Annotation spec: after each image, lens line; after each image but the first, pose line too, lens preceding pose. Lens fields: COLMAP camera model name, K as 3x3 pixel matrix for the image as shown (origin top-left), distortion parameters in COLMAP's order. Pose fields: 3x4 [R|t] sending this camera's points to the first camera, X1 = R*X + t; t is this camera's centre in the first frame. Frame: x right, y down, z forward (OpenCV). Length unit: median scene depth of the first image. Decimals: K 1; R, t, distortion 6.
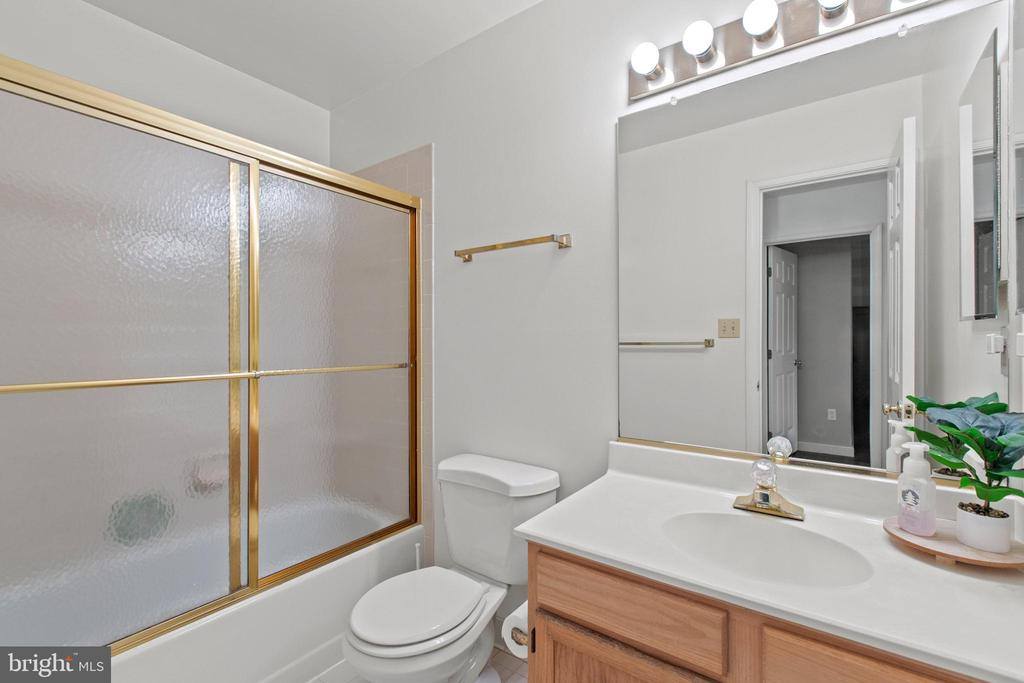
lens RADIAL K [[461.1, 0, 516.8], [0, 461.1, 348.6], [0, 0, 1]] dist [0.002580, -0.001142]
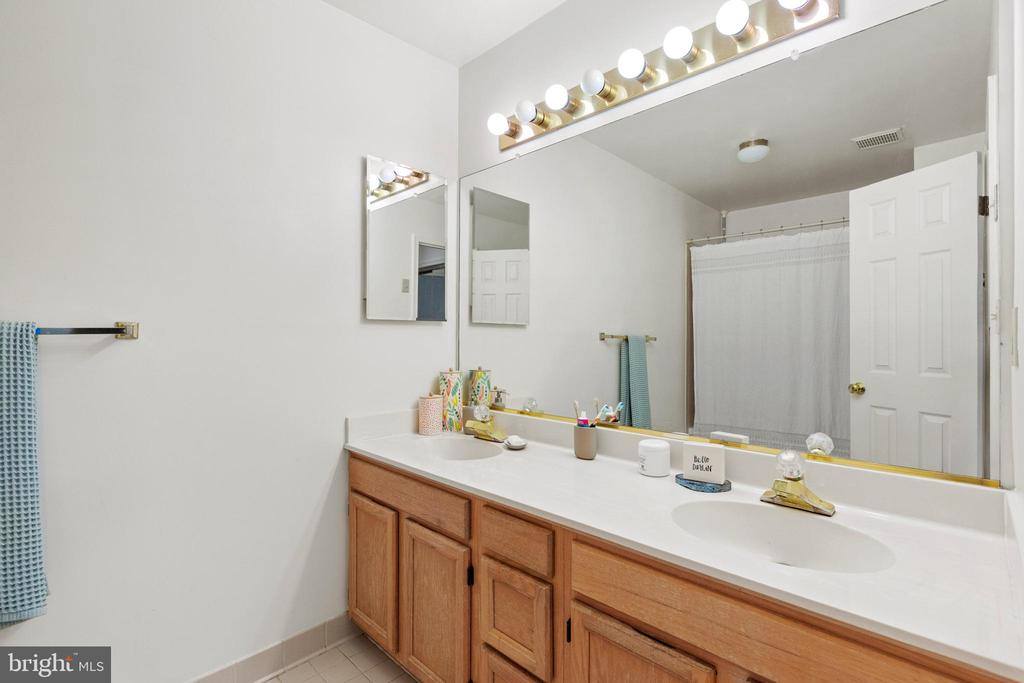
lens RADIAL K [[473.6, 0, 506.9], [0, 473.6, 338.0], [0, 0, 1]] dist [-0.005205, -0.001061]
pose [[0.988176, -0.004754, -0.153250, 0.109240], [0.004479, 0.999988, -0.002139, 0.000884], [0.153259, 0.001427, 0.988185, -0.079522]]
